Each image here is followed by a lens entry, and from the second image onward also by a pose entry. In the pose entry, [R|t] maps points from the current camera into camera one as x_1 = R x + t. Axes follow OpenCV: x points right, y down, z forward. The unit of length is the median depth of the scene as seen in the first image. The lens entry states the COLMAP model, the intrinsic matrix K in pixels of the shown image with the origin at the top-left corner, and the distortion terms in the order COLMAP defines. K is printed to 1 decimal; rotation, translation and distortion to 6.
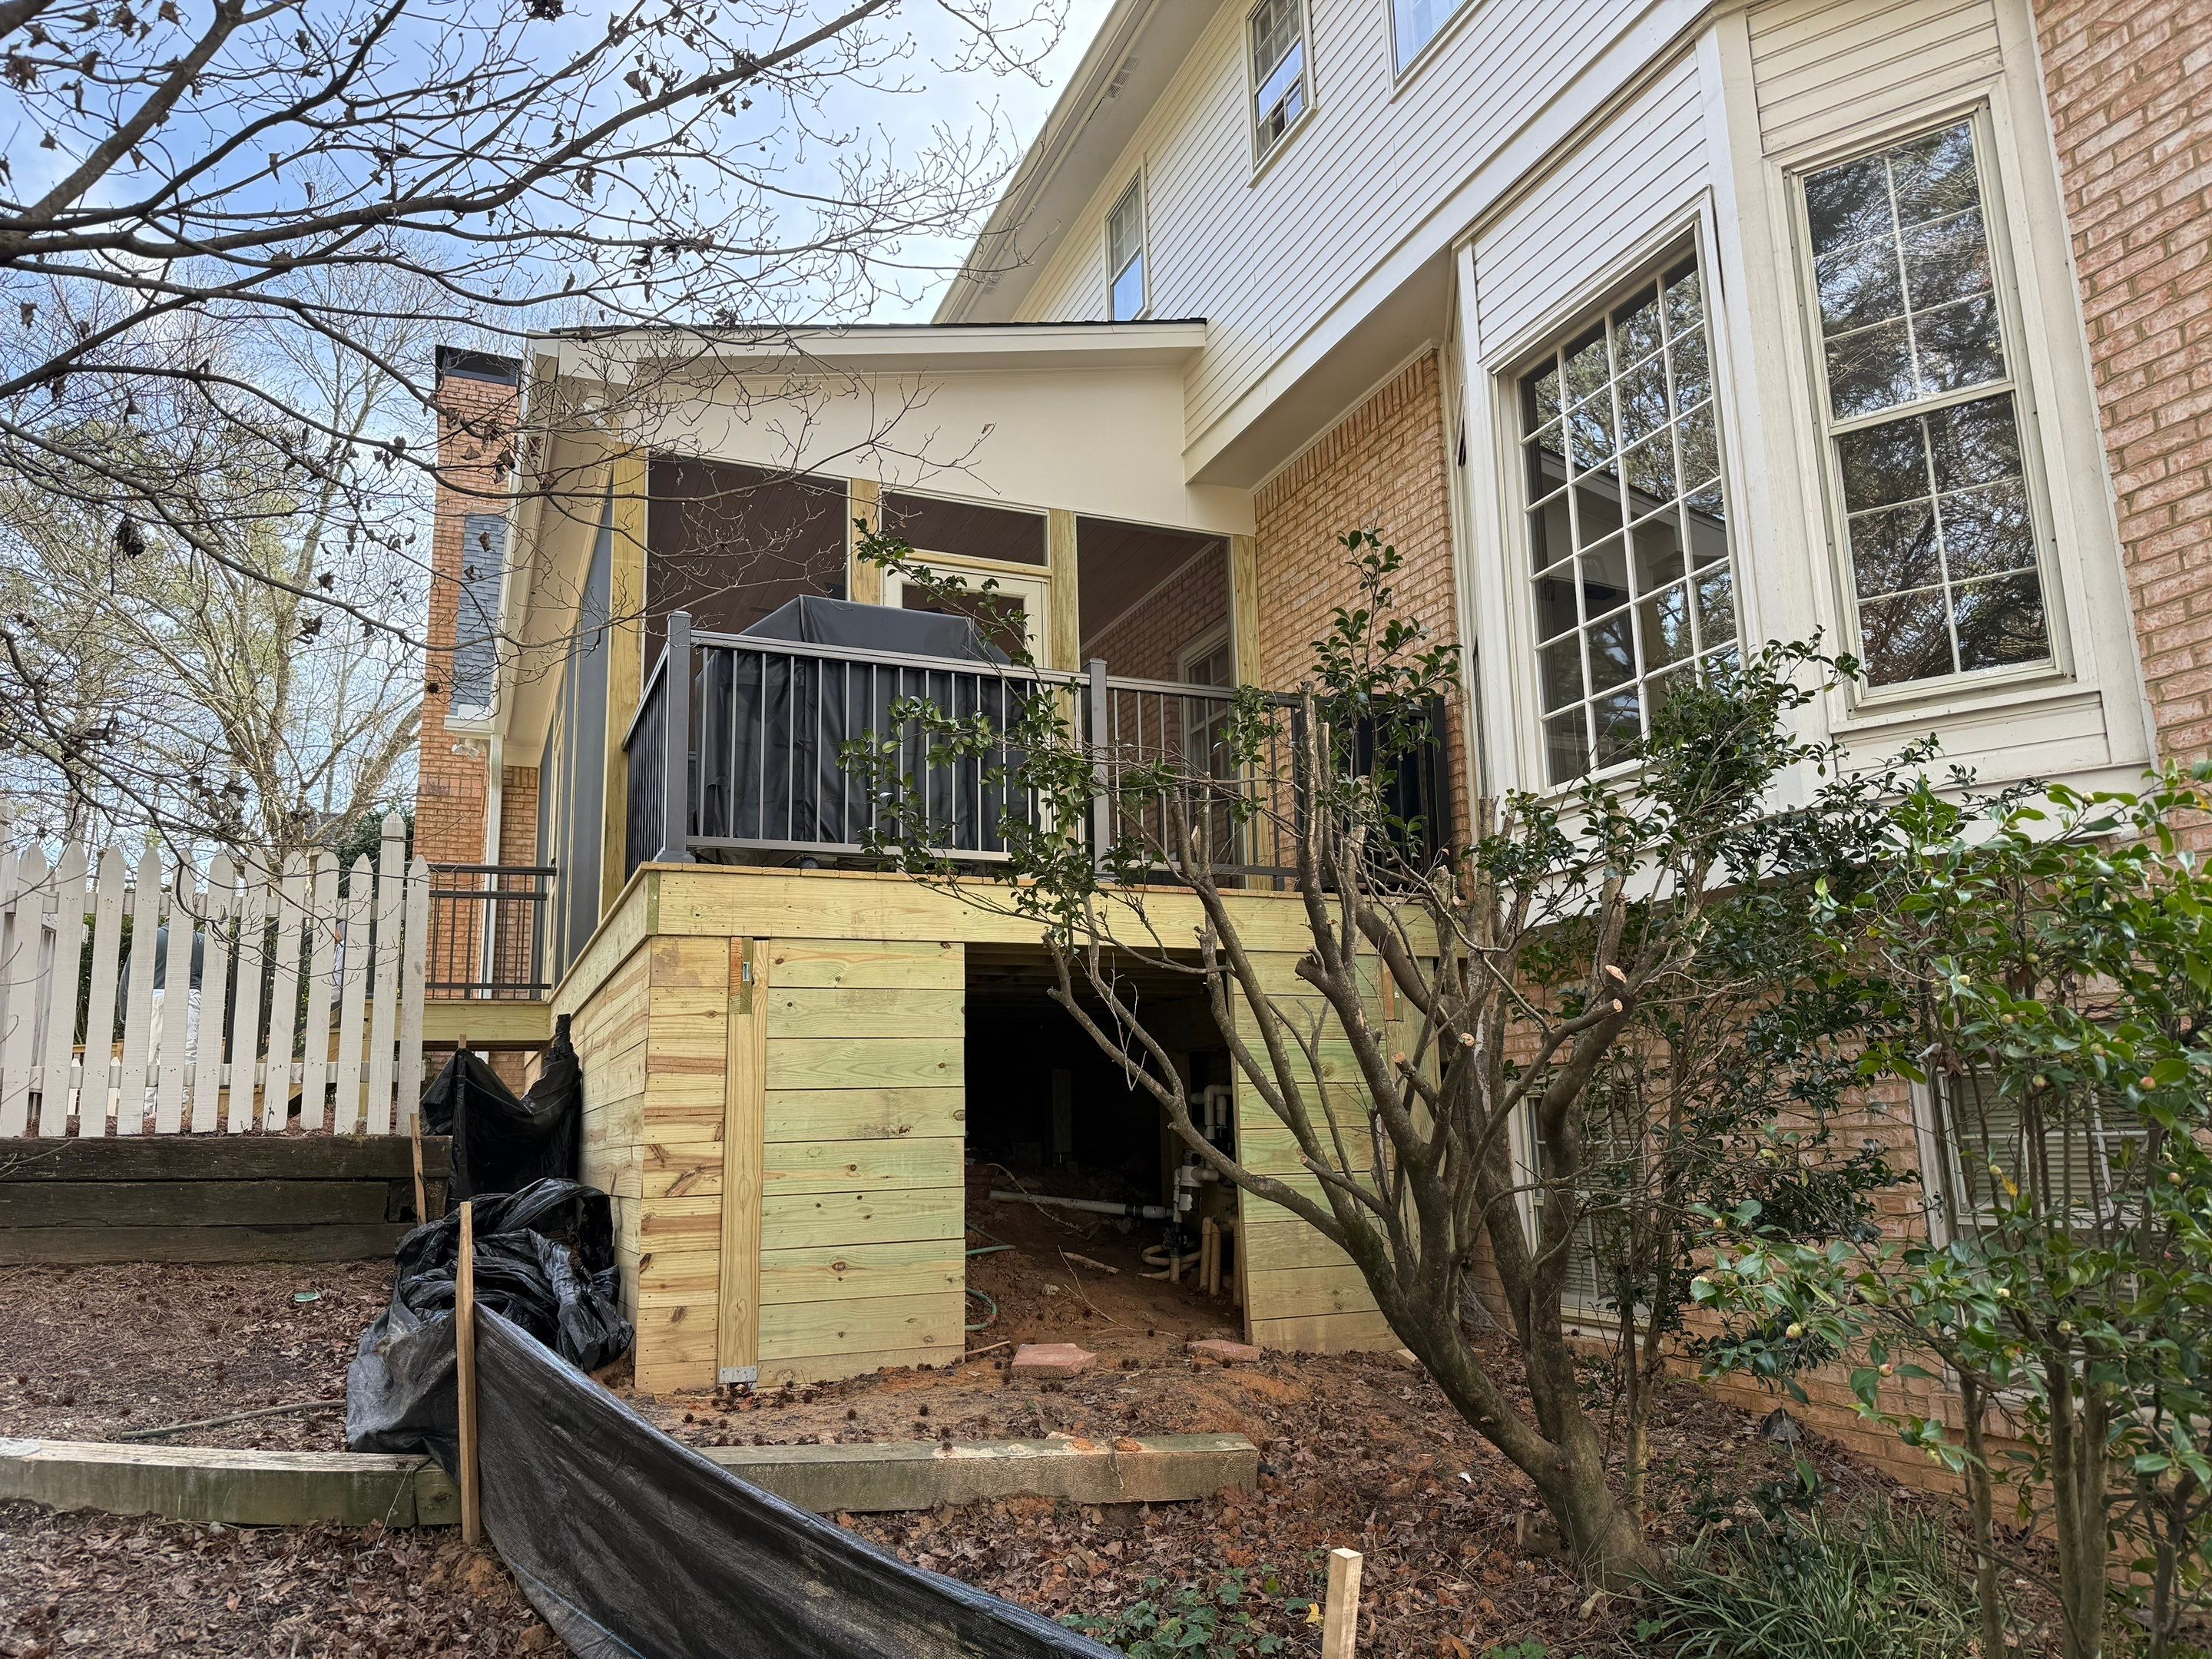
lens RADIAL K [[1531.1, 0, 1100.7], [0, 1531.1, 840.5], [0, 0, 1]] dist [0.170363, -0.363179]
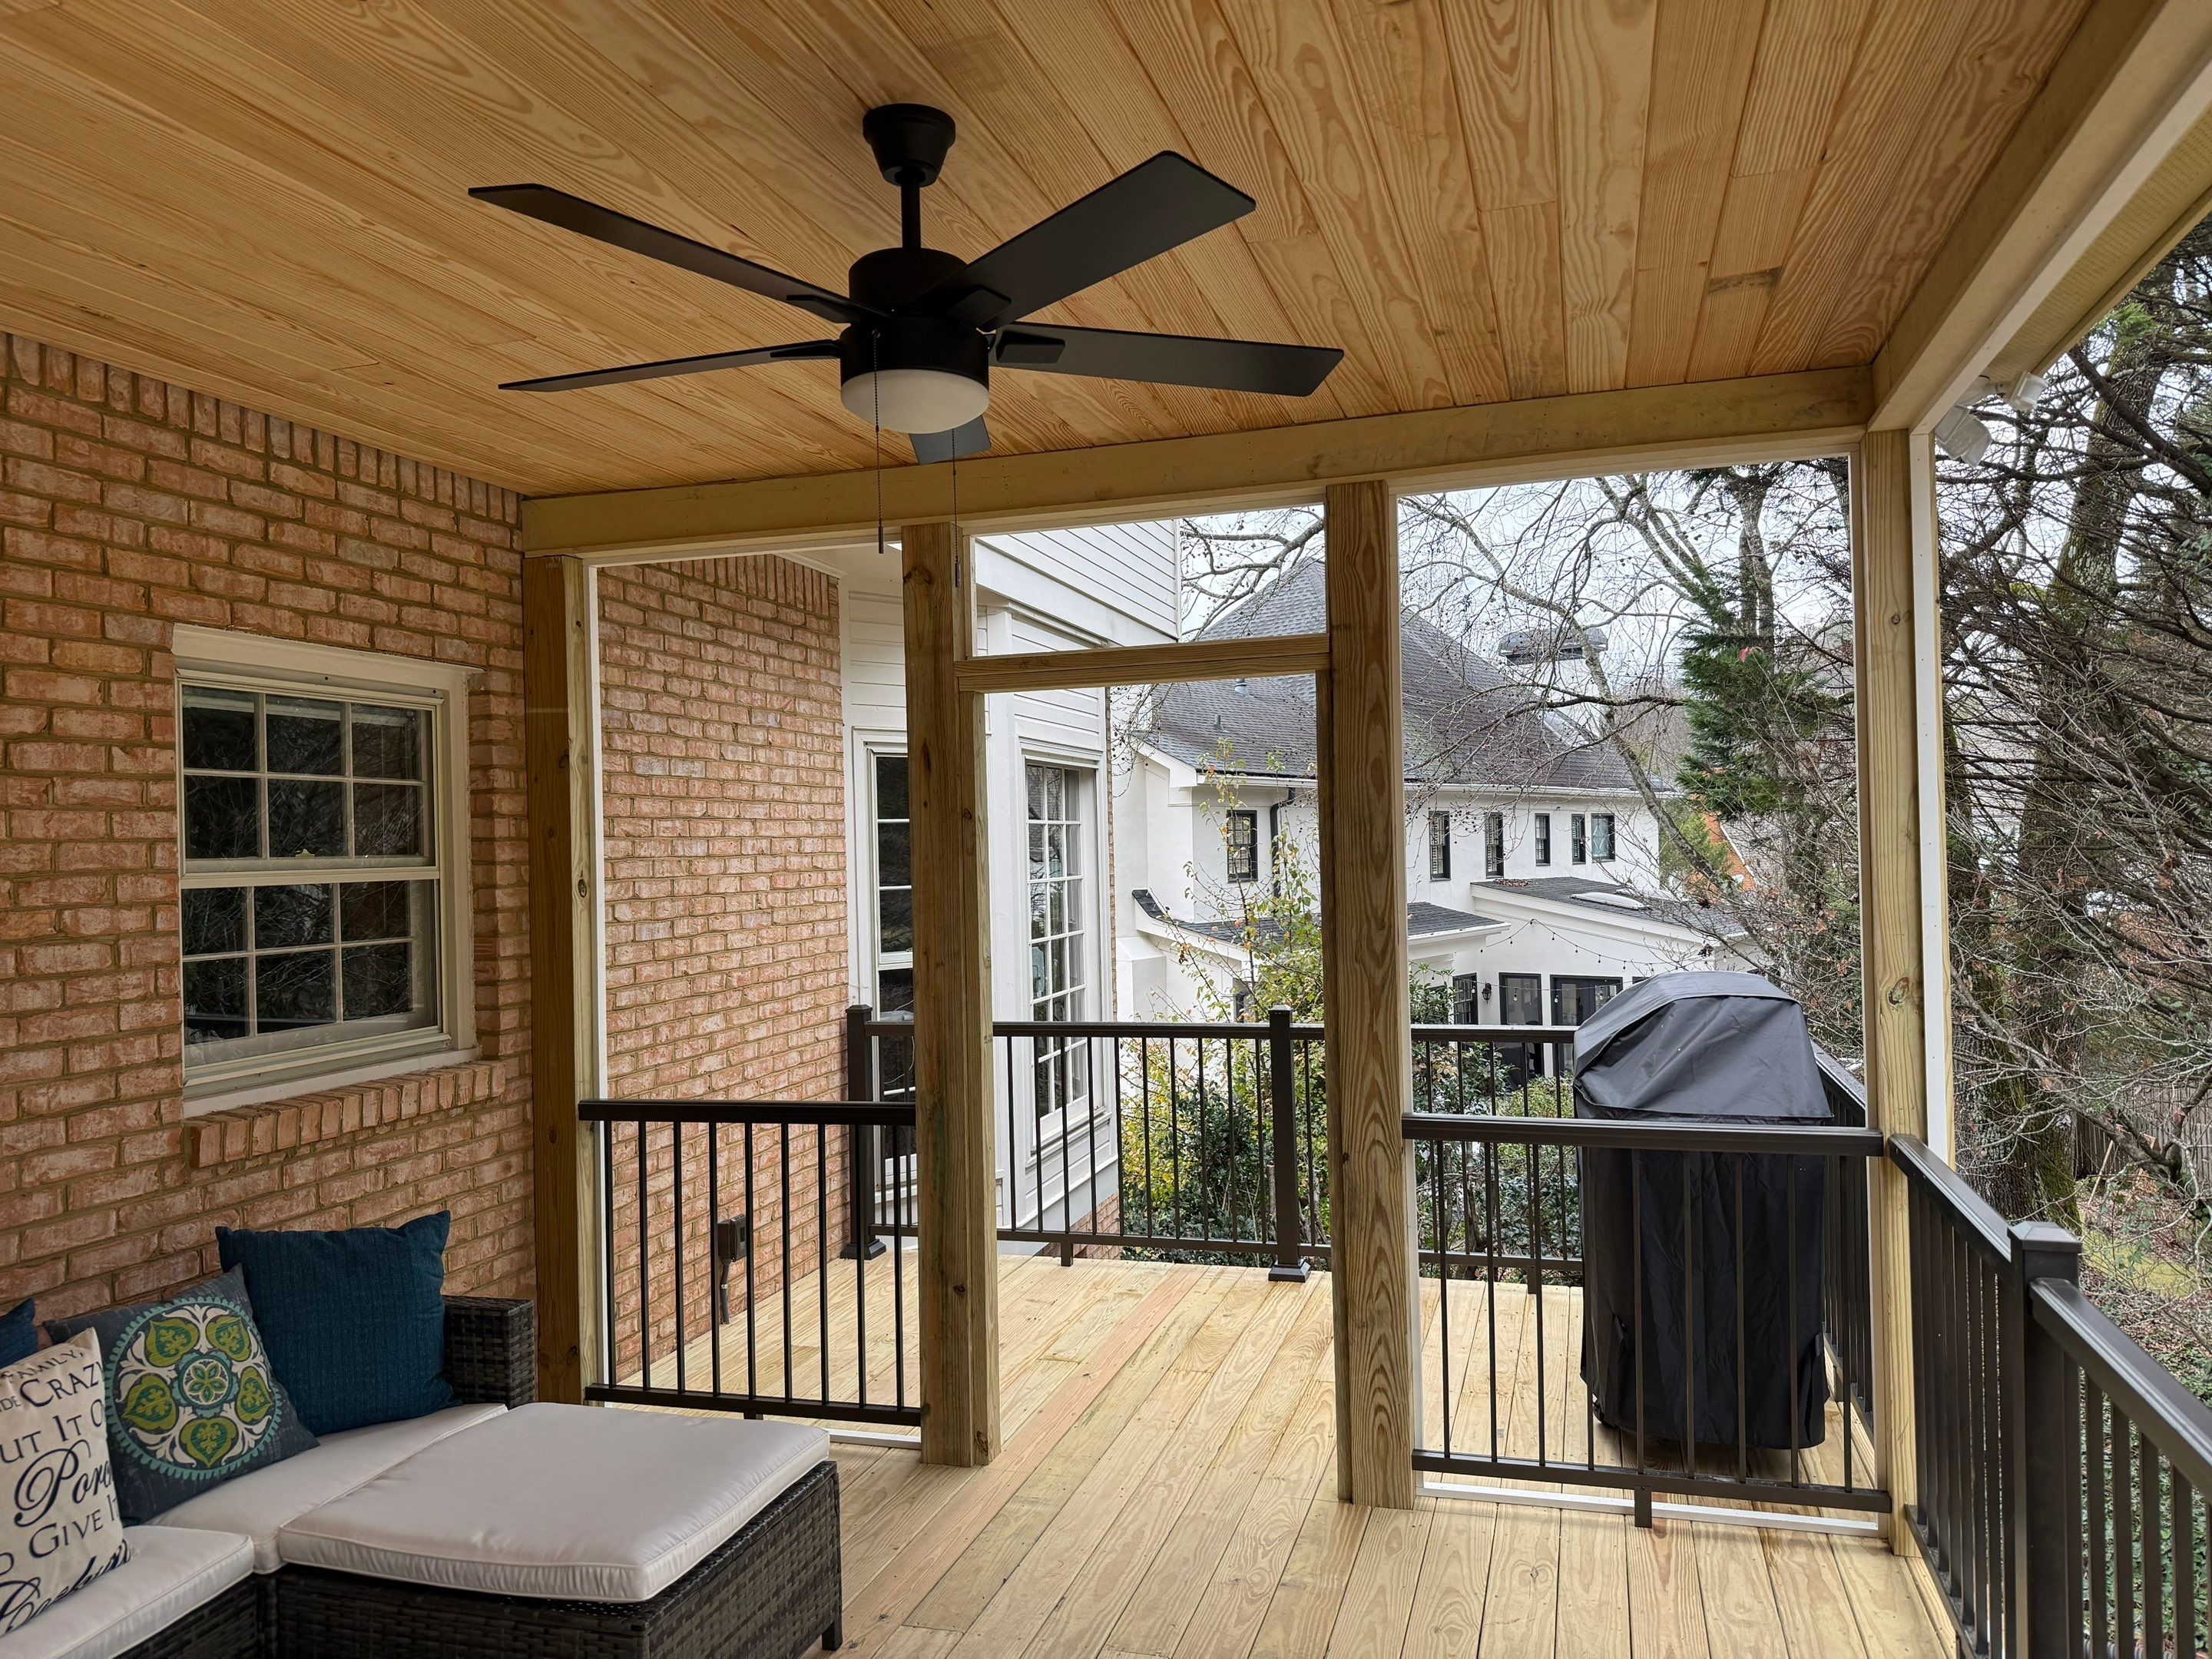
lens RADIAL K [[1506.5, 0, 1106.0], [0, 1506.5, 829.5], [0, 0, 1]] dist [0.003318, -0.060224]
pose [[-0.767704, 0.056146, 0.638340, -0.491706], [-0.073316, 0.981917, -0.174541, -0.063659], [-0.636596, -0.180796, -0.749705, 1.799876]]
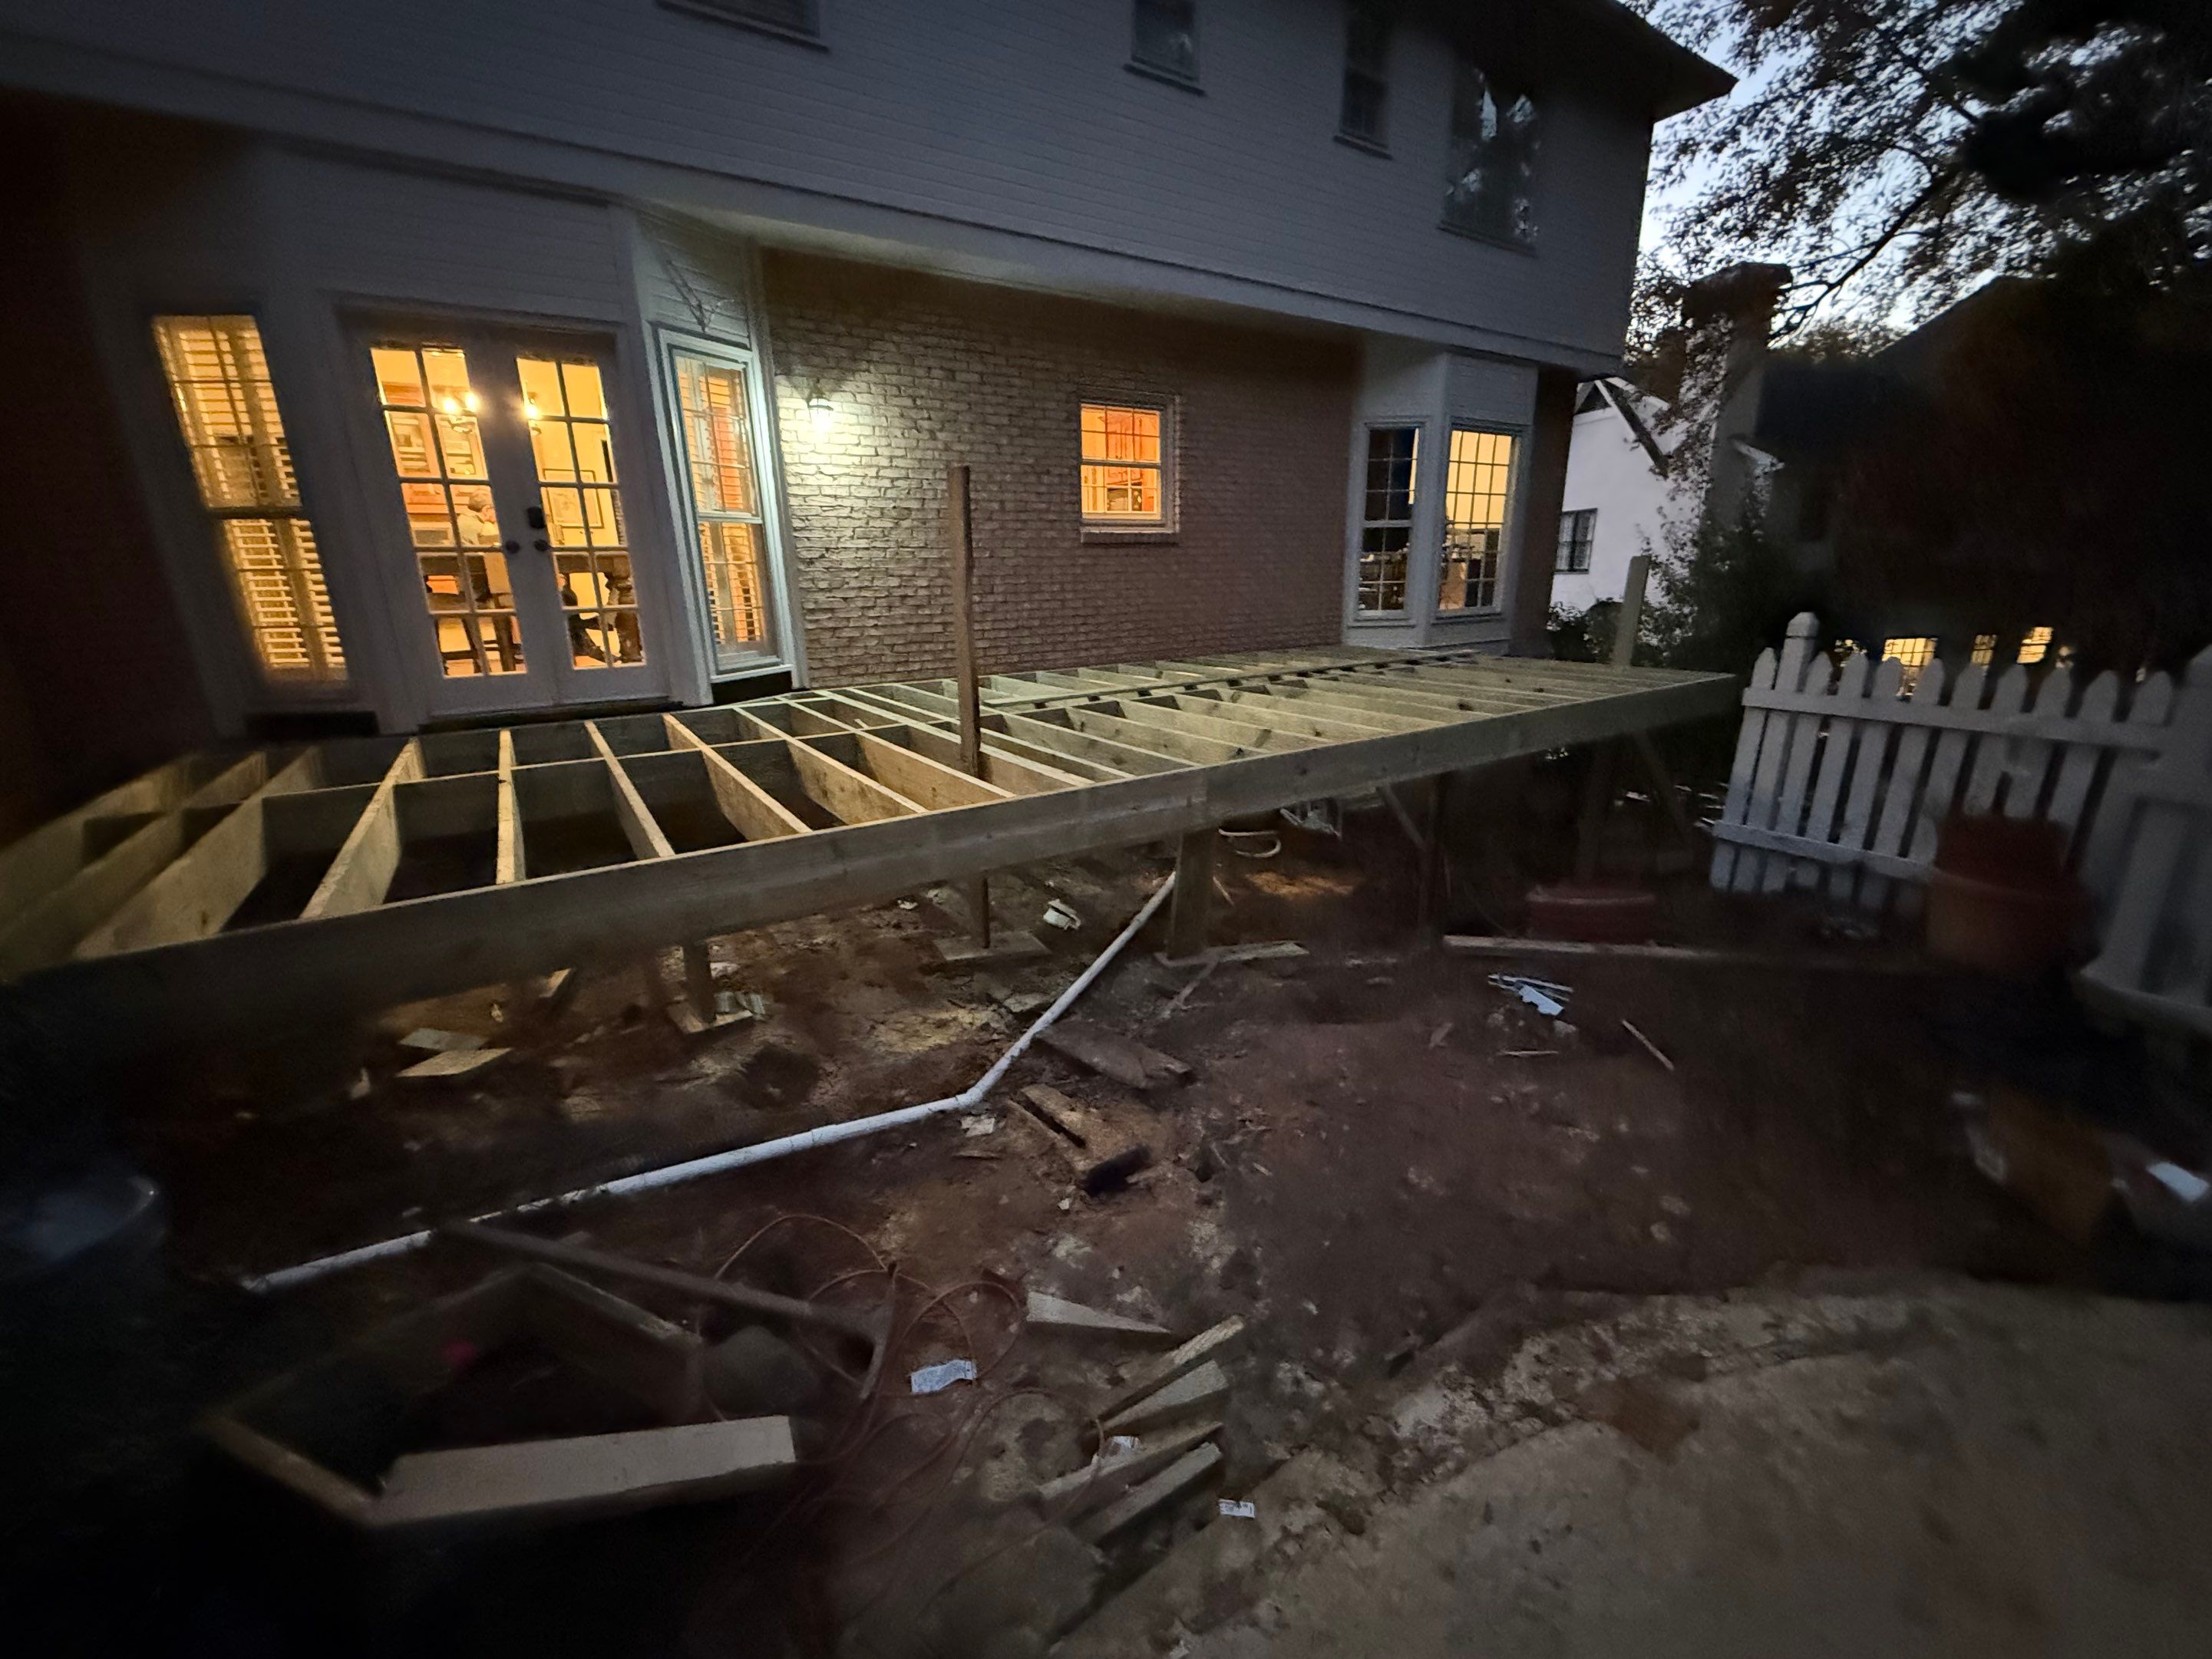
lens RADIAL K [[880.3, 0, 1104.7], [0, 880.3, 825.6], [0, 0, 1]] dist [0.000470, -0.000613]
pose [[-0.188204, -0.247650, 0.950394, -1.093753], [-0.162859, 0.962159, 0.218465, 0.081098], [-0.968533, -0.113665, -0.221414, 1.777662]]
